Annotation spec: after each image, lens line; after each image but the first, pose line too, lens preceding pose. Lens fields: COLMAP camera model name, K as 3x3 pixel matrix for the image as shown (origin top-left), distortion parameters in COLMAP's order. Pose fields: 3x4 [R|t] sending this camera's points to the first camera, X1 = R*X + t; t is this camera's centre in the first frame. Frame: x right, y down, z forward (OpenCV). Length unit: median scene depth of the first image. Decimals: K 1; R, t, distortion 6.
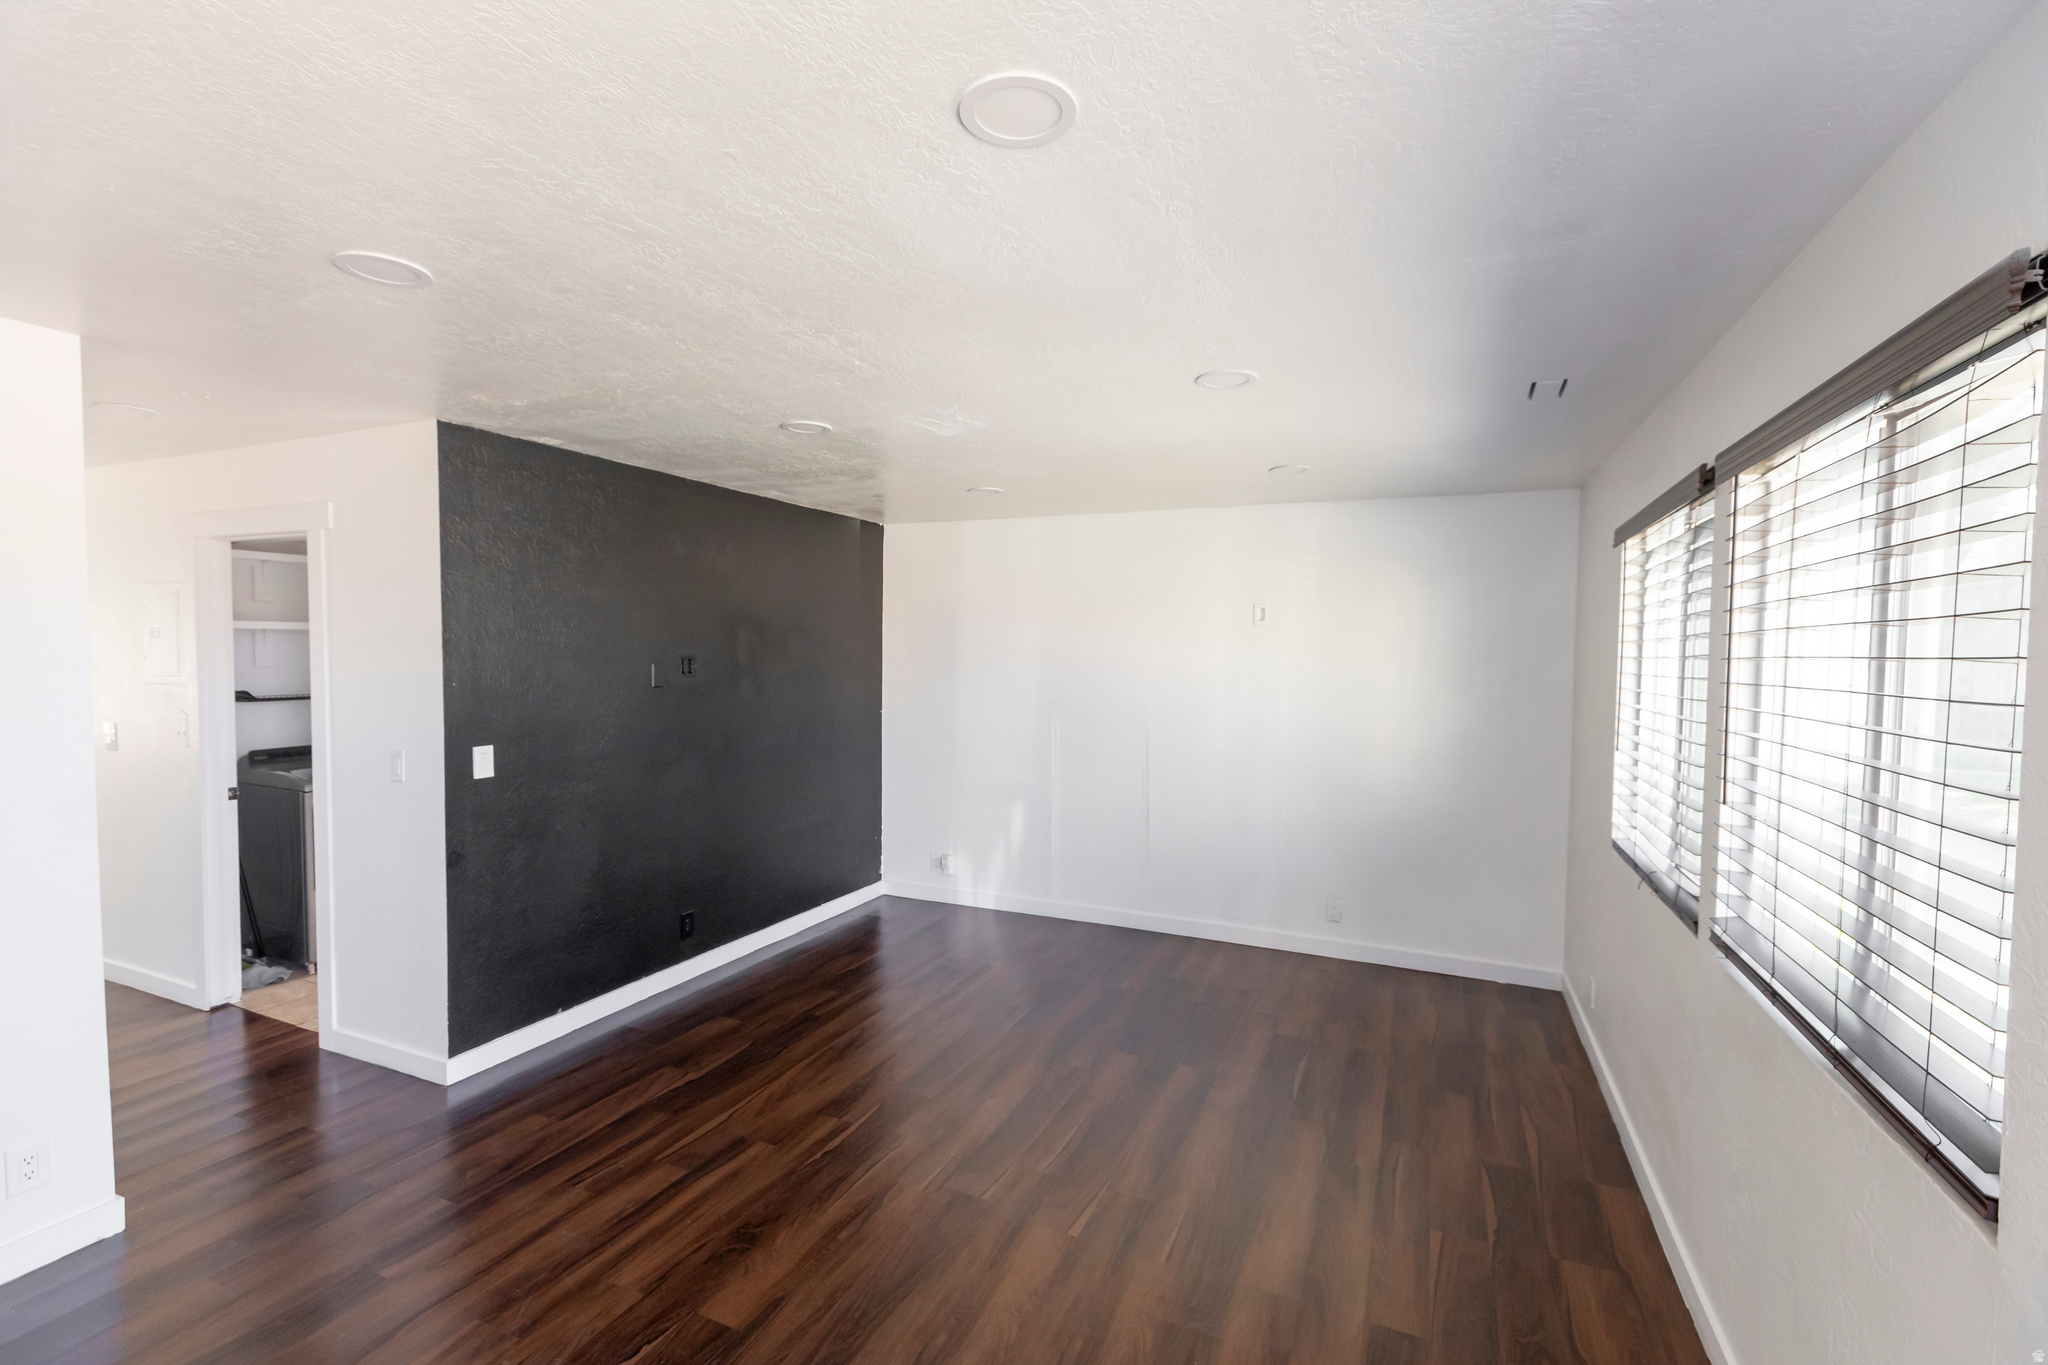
lens RADIAL K [[937.5, 0, 1026.4], [0, 937.5, 689.1], [0, 0, 1]] dist [0.001080, -0.000548]
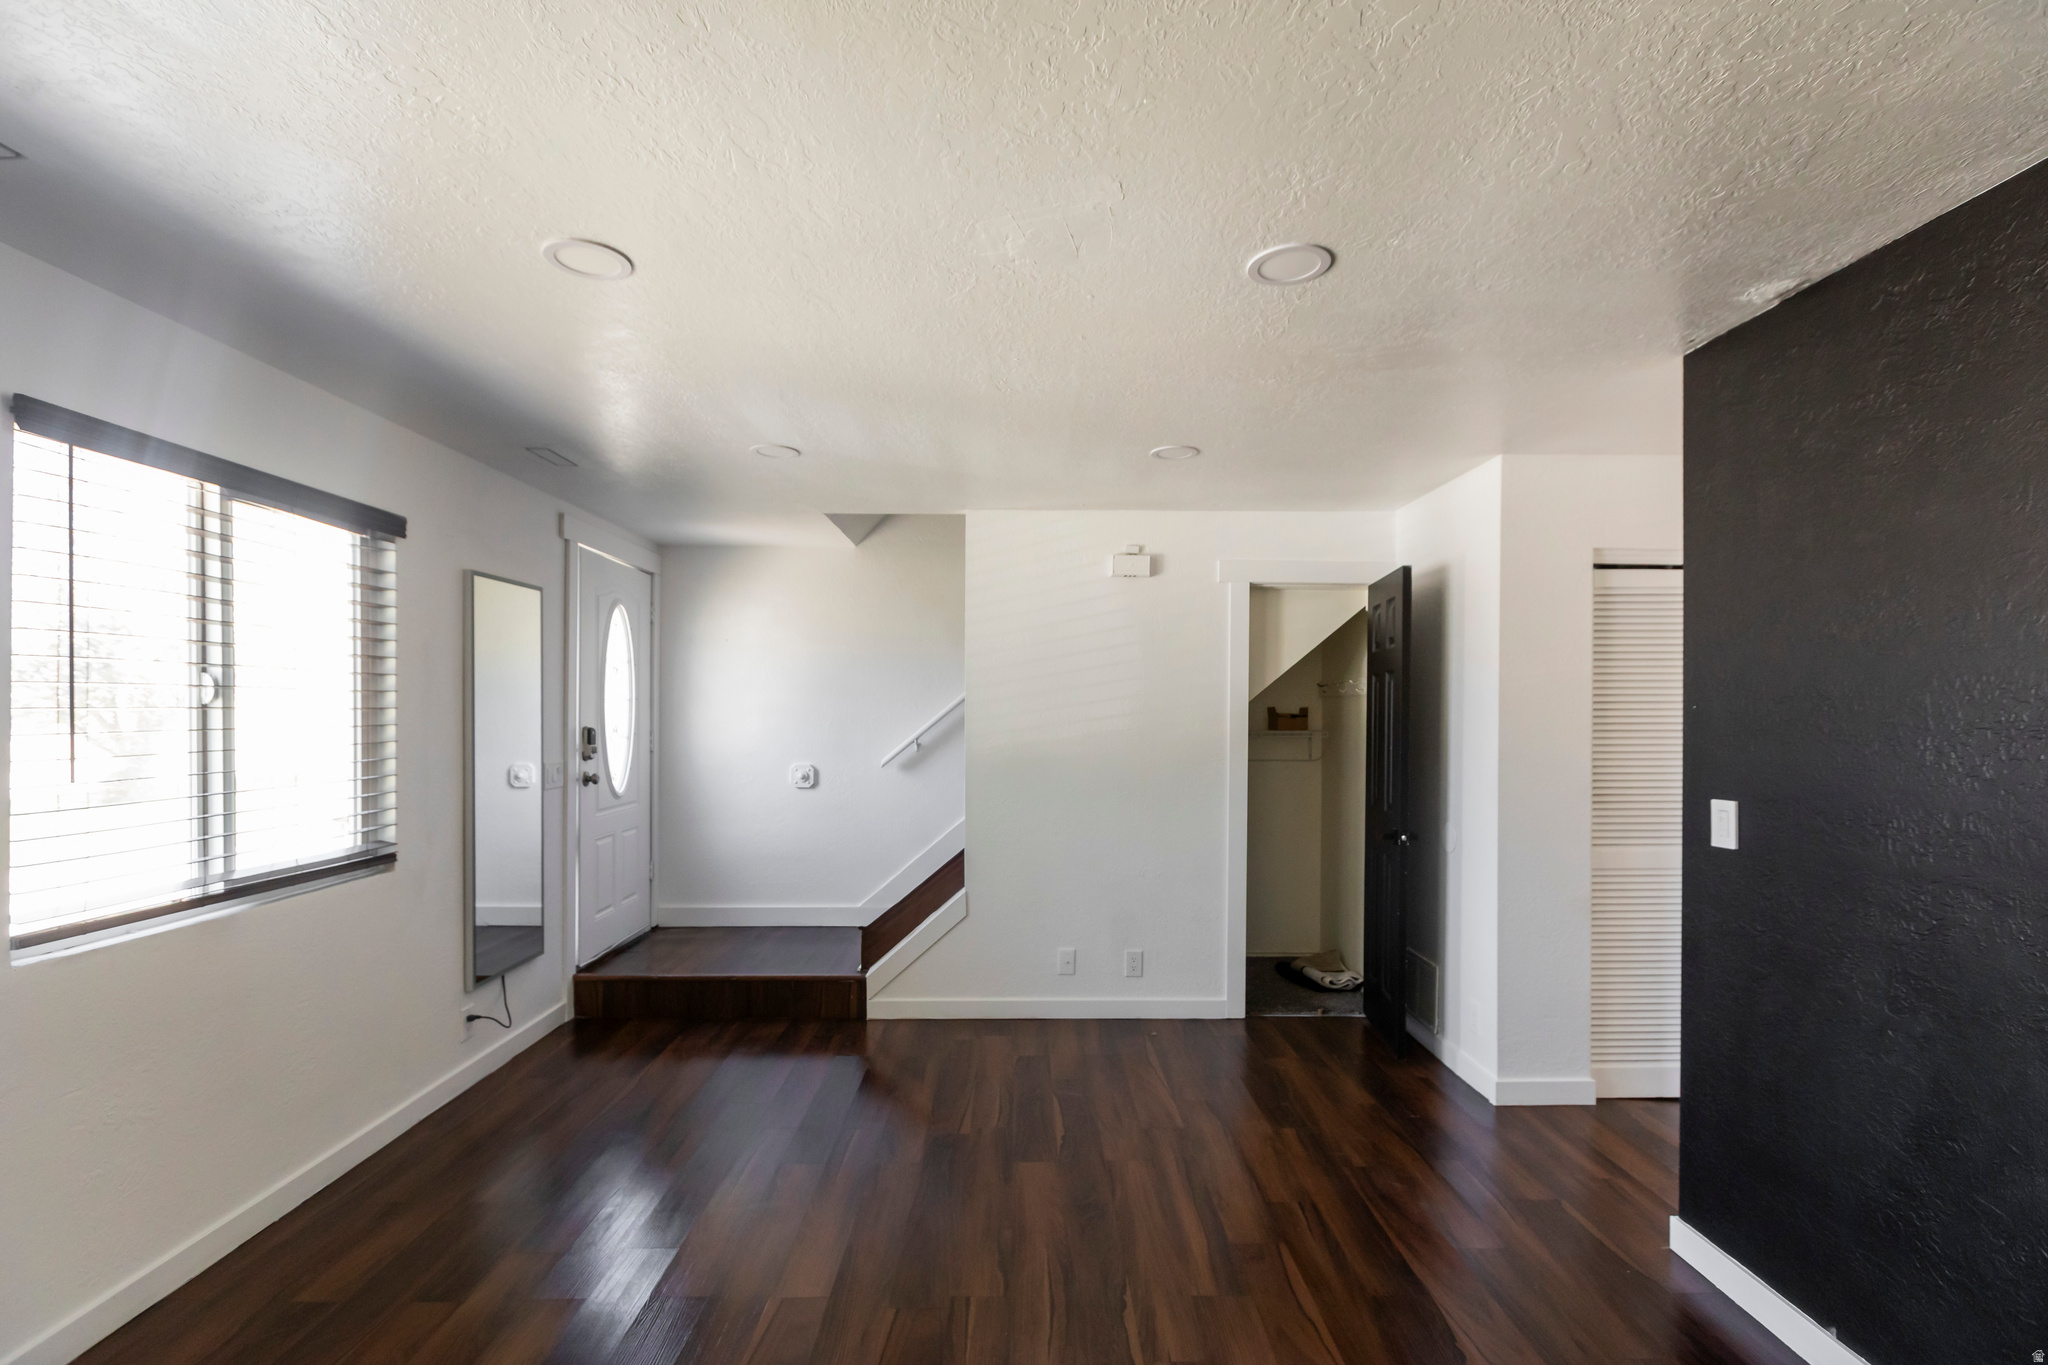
lens RADIAL K [[937.5, 0, 1026.4], [0, 937.5, 689.1], [0, 0, 1]] dist [0.001080, -0.000548]
pose [[-0.907929, -0.014040, -0.418888, 0.183043], [-0.032783, 0.998756, 0.037582, -0.032734], [0.417839, 0.047854, -0.907260, 1.613258]]
